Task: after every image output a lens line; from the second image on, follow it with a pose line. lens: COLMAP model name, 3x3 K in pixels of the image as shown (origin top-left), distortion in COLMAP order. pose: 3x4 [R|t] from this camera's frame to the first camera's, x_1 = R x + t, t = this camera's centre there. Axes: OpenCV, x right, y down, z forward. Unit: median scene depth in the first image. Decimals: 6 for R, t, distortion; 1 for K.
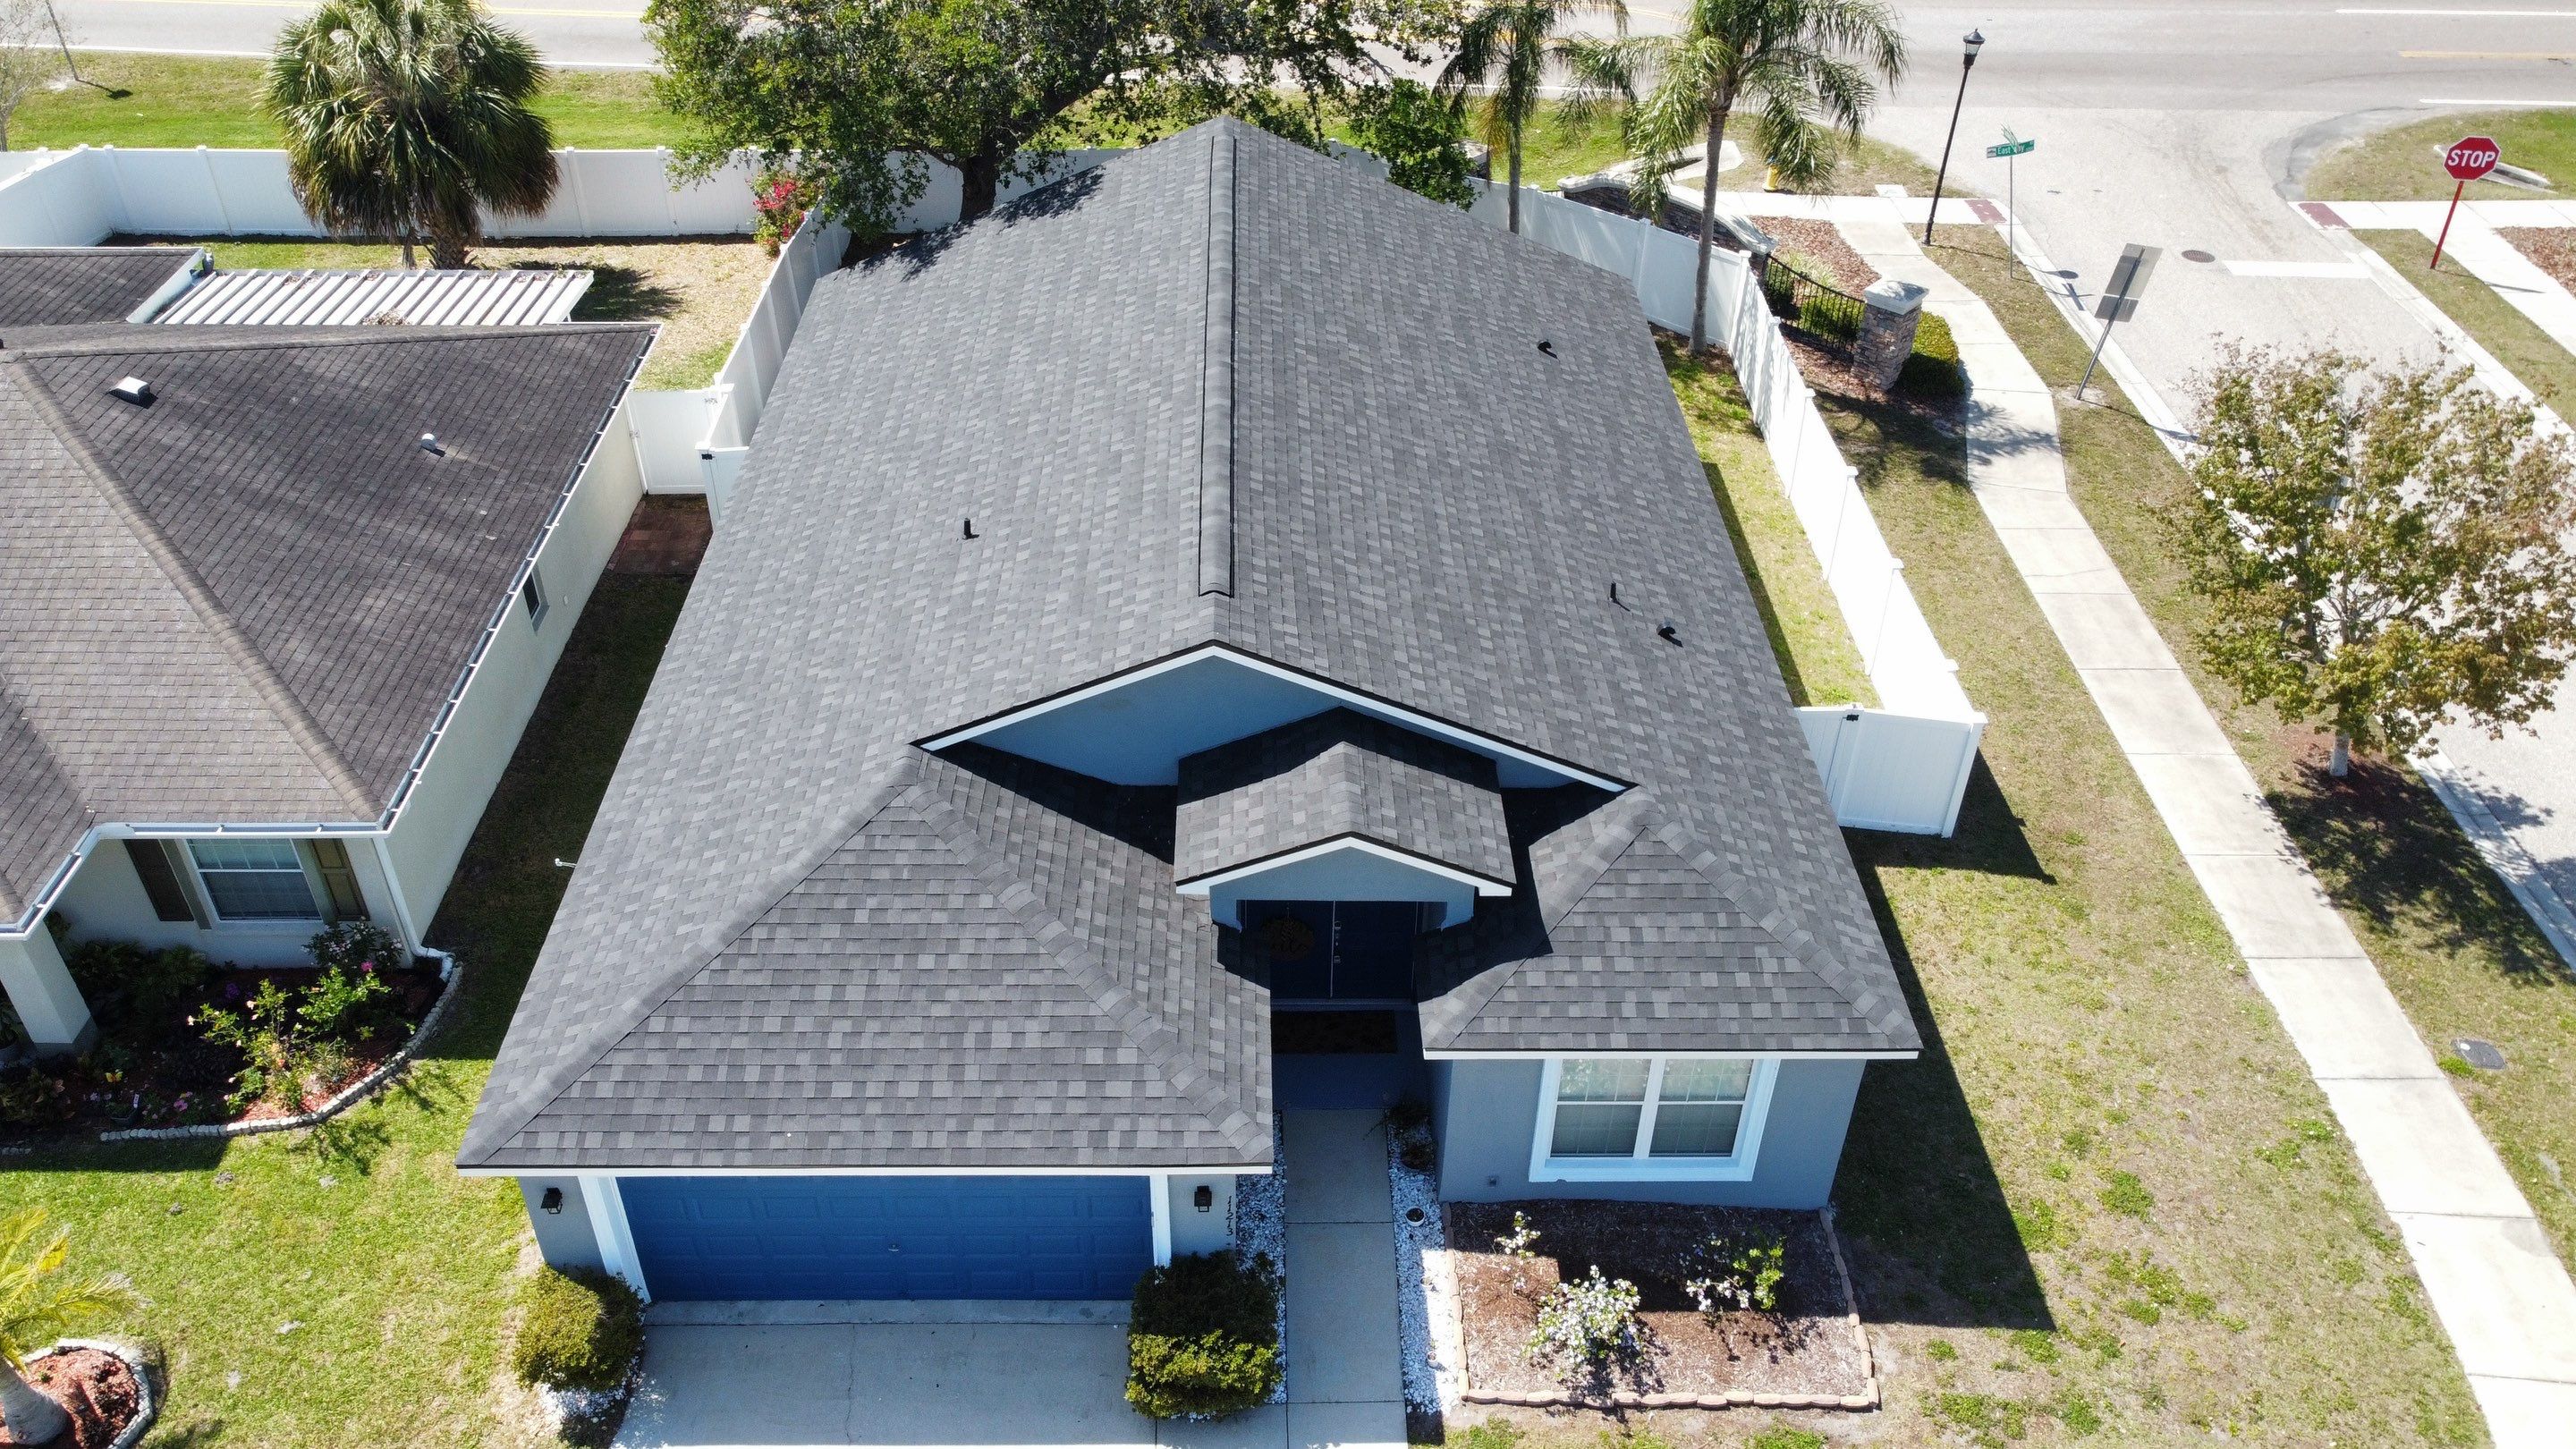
lens RADIAL K [[1972.0, 0, 1266.2], [0, 1972.0, 703.2], [0, 0, 1]] dist [0.002840, -0.012001]
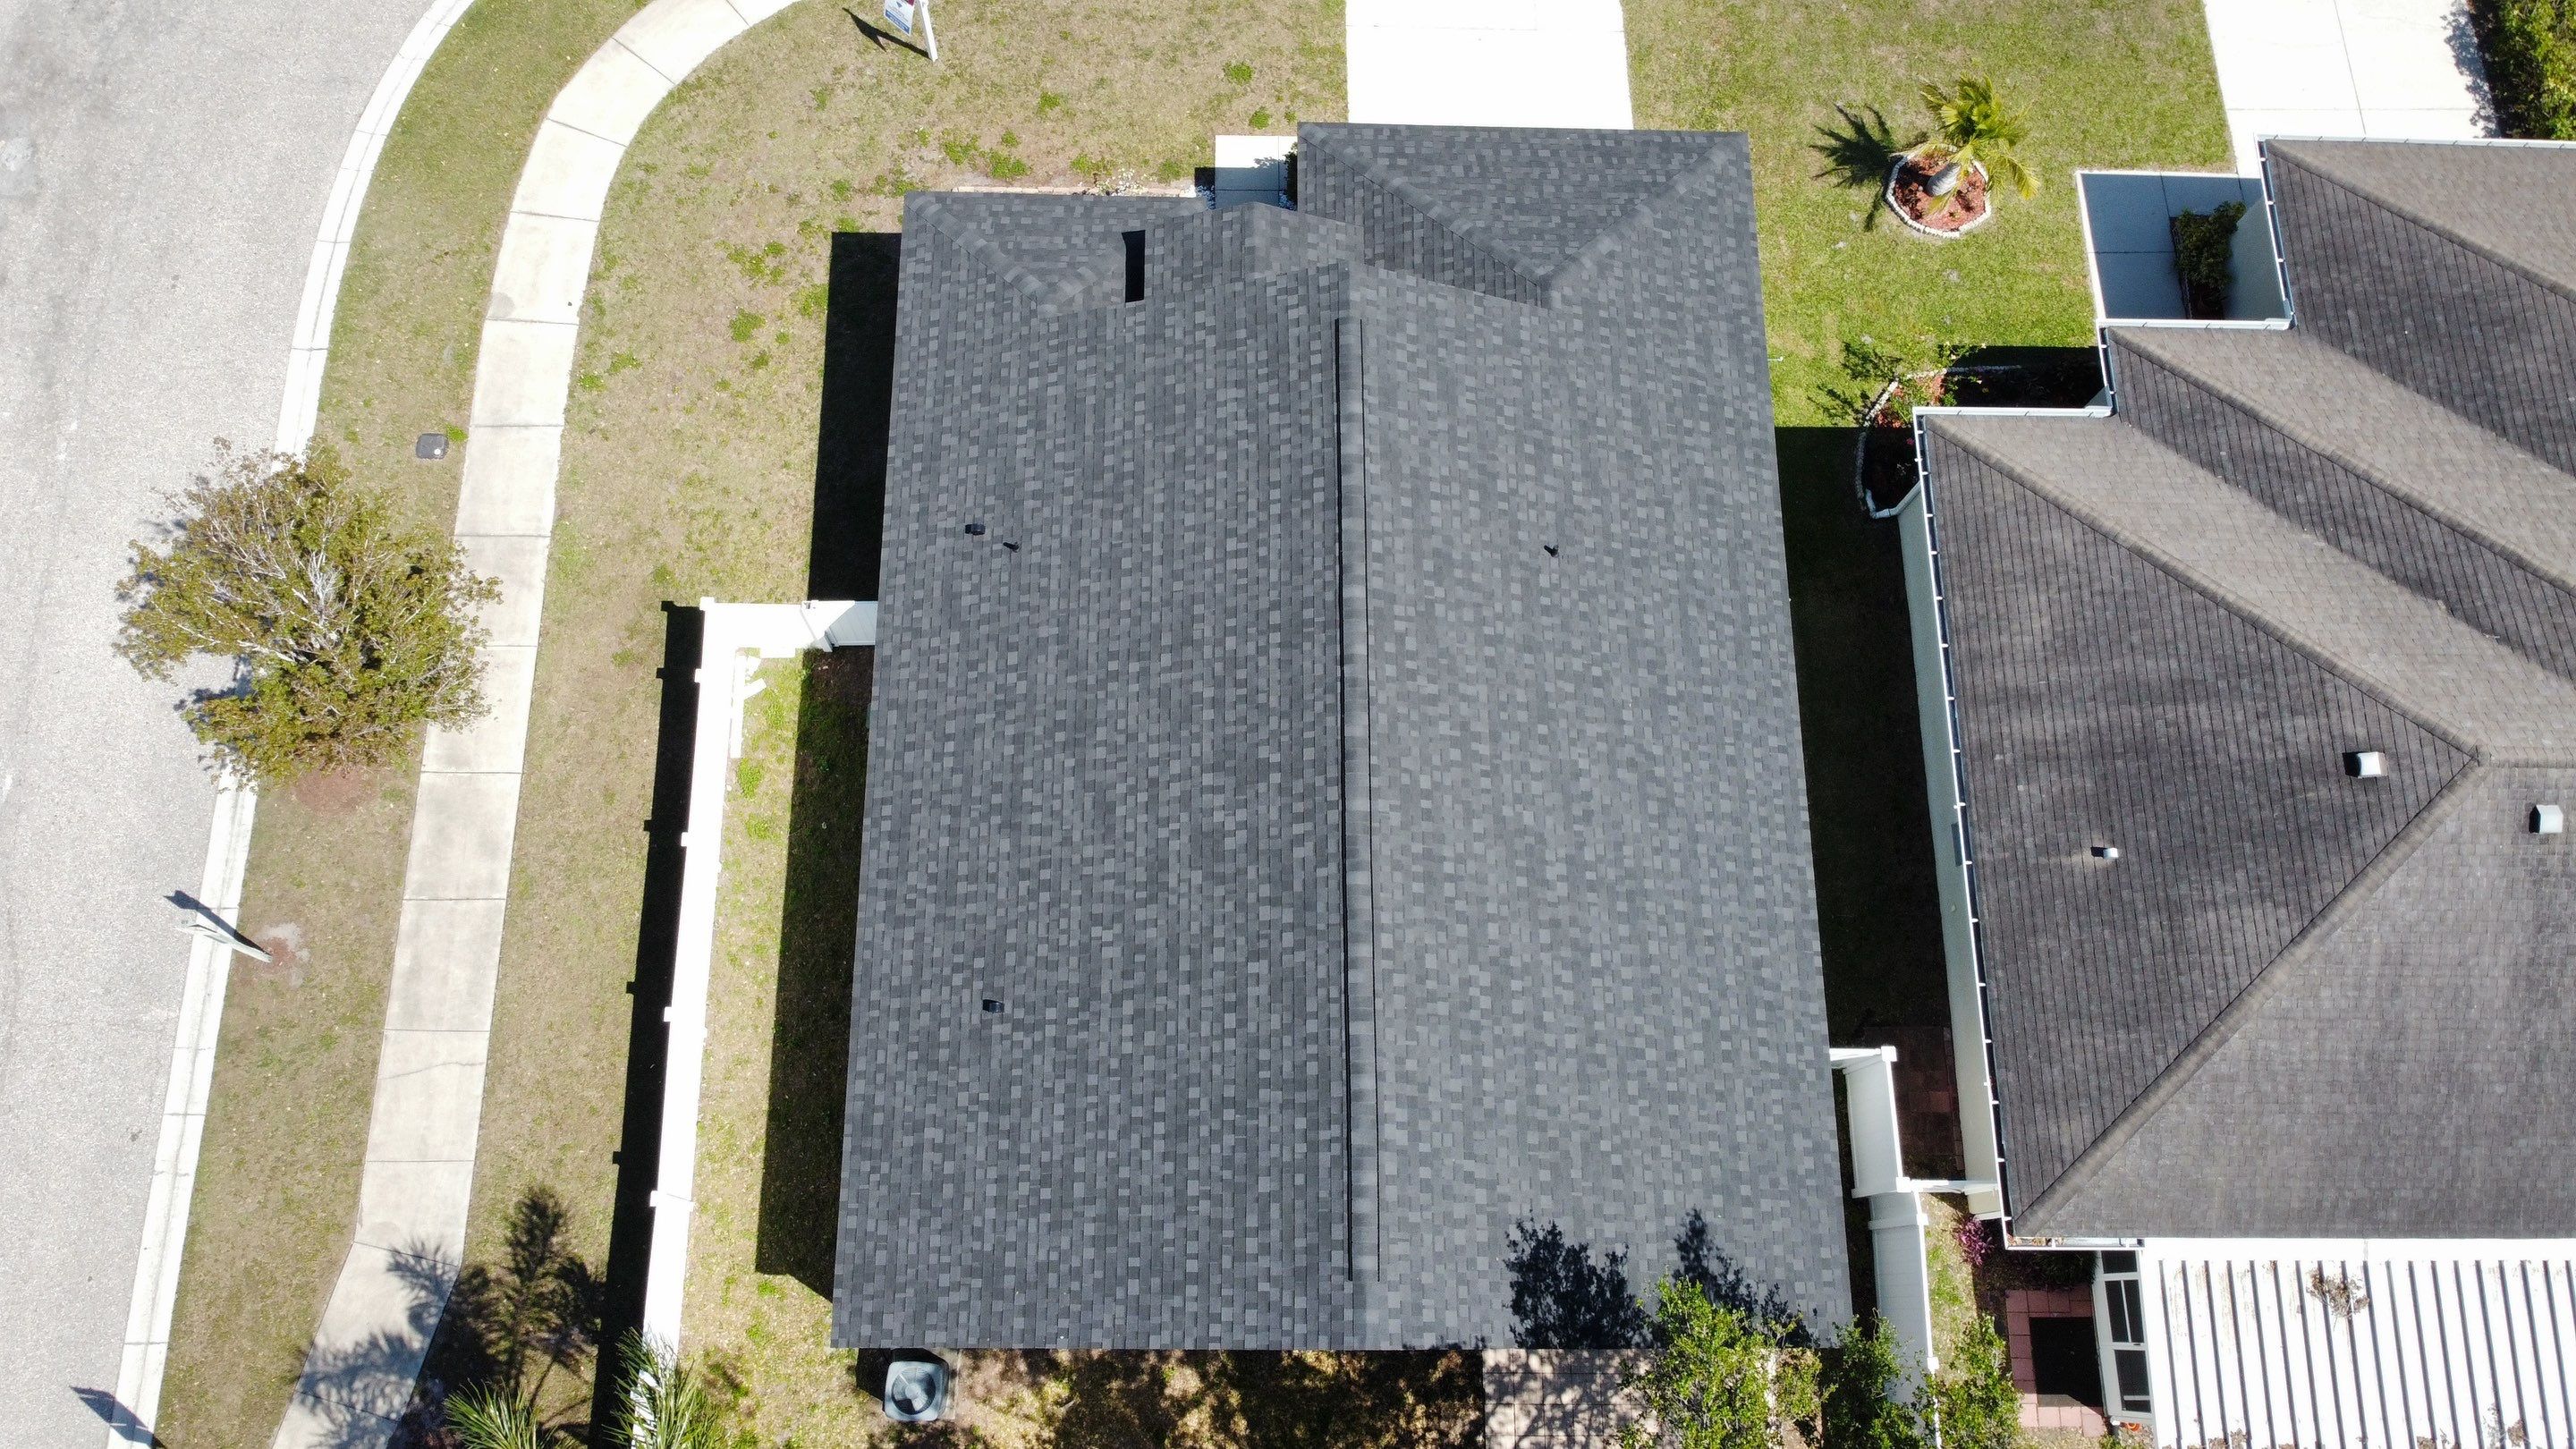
lens RADIAL K [[1938.6, 0, 1248.2], [0, 1938.6, 694.0], [0, 0, 1]] dist [0.004483, -0.028302]
pose [[-0.999119, -0.024537, -0.034052, 0.083140], [-0.024384, -0.321026, 0.946757, -1.399627], [-0.034163, 0.946753, 0.320145, 0.809588]]
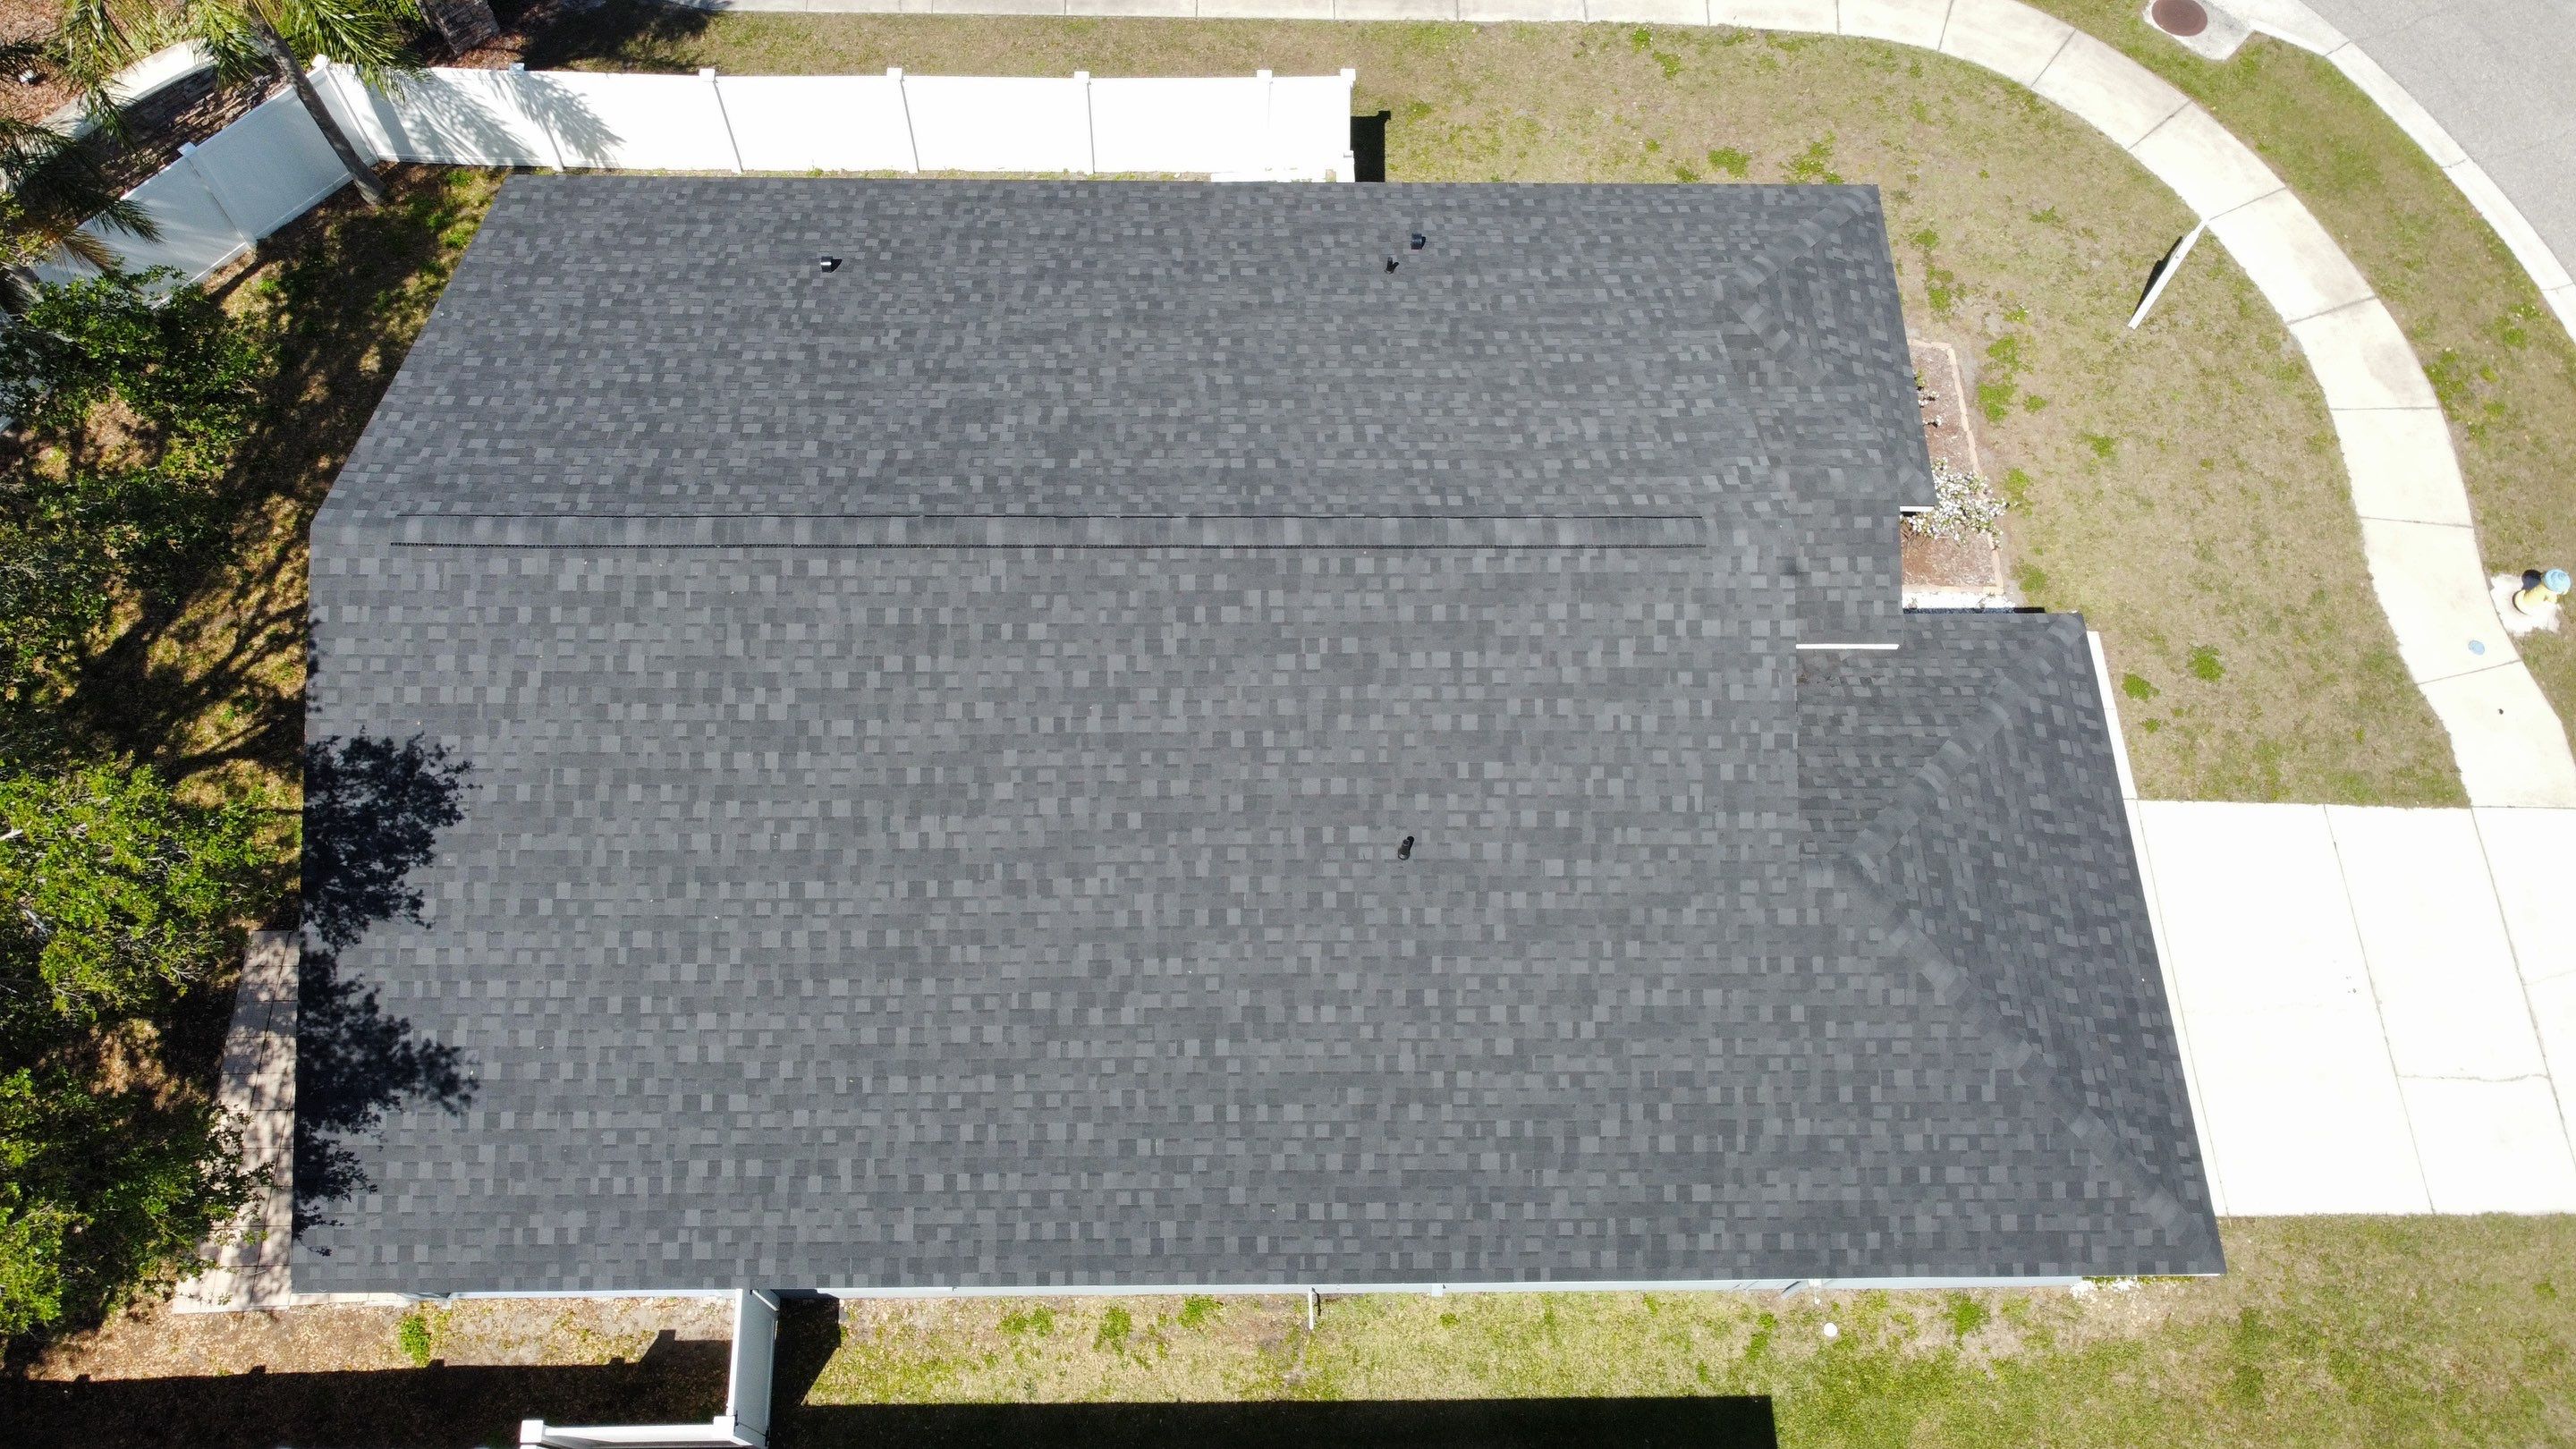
lens RADIAL K [[1938.6, 0, 1248.2], [0, 1938.6, 694.0], [0, 0, 1]] dist [0.004483, -0.028302]
pose [[-0.000642, -0.903695, 0.428177, -0.503833], [0.577102, 0.349346, 0.738180, -0.856278], [-0.816672, 0.247576, 0.521300, 0.697054]]
